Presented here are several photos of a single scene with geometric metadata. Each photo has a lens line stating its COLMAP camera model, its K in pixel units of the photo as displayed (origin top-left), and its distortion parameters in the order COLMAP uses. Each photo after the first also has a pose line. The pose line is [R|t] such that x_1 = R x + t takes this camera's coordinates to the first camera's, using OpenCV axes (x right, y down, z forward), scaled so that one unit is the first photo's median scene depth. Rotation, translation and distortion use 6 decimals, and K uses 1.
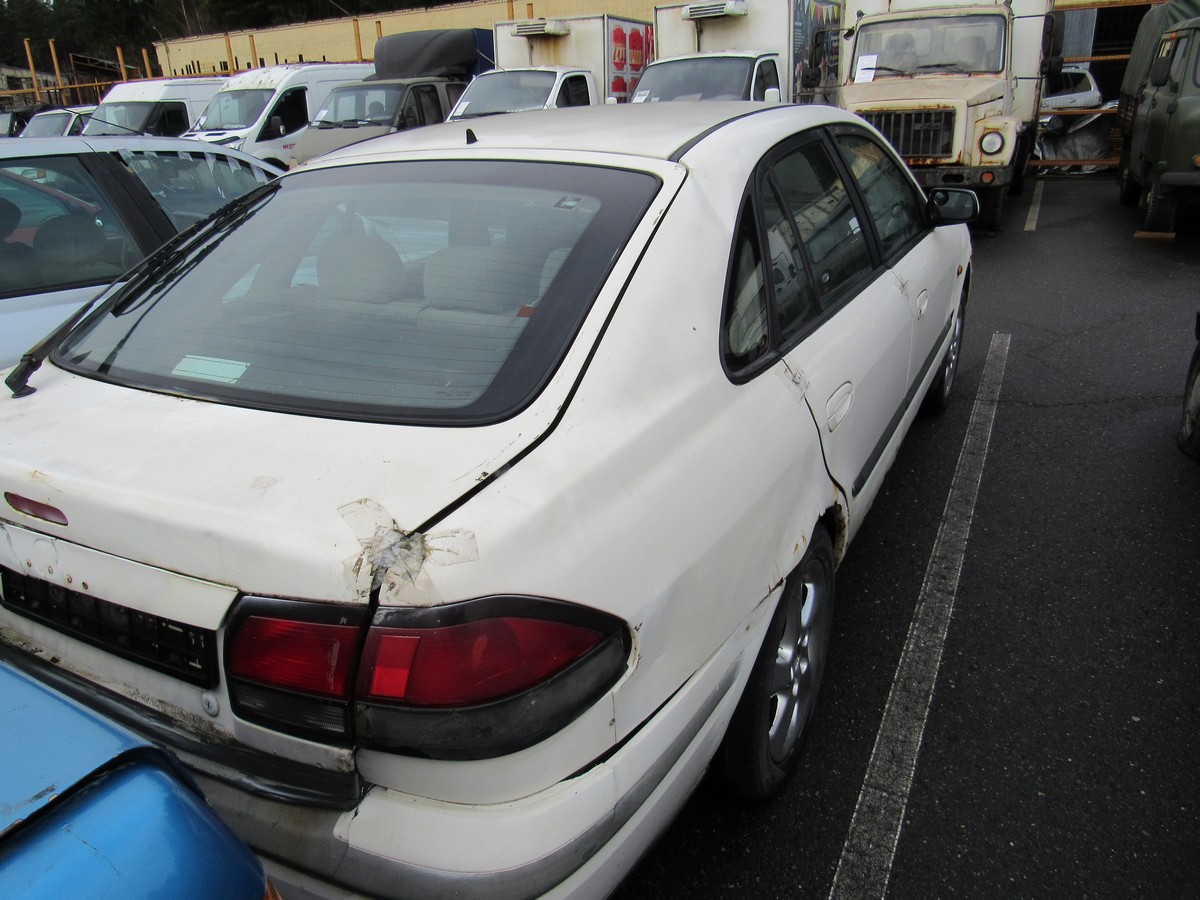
lens RADIAL K [[843.6, 0, 589.2], [0, 843.6, 447.9], [0, 0, 1]] dist [-0.023108, 0.002457]
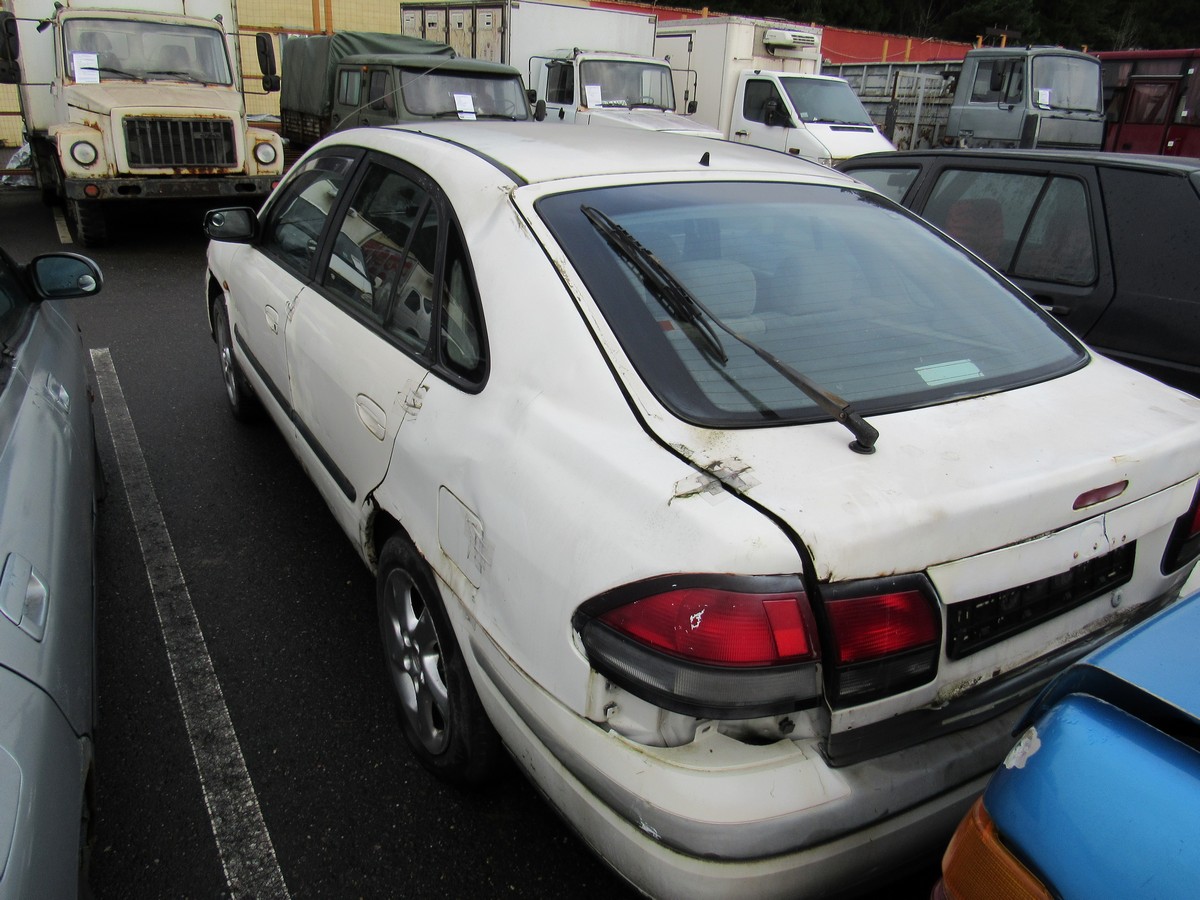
lens RADIAL K [[843.6, 0, 589.2], [0, 843.6, 447.9], [0, 0, 1]] dist [-0.023108, 0.002457]
pose [[0.514477, -0.256708, 0.818177, -0.268055], [0.261982, 0.955572, 0.135080, -0.044883], [-0.816504, 0.144852, 0.558873, 0.127732]]
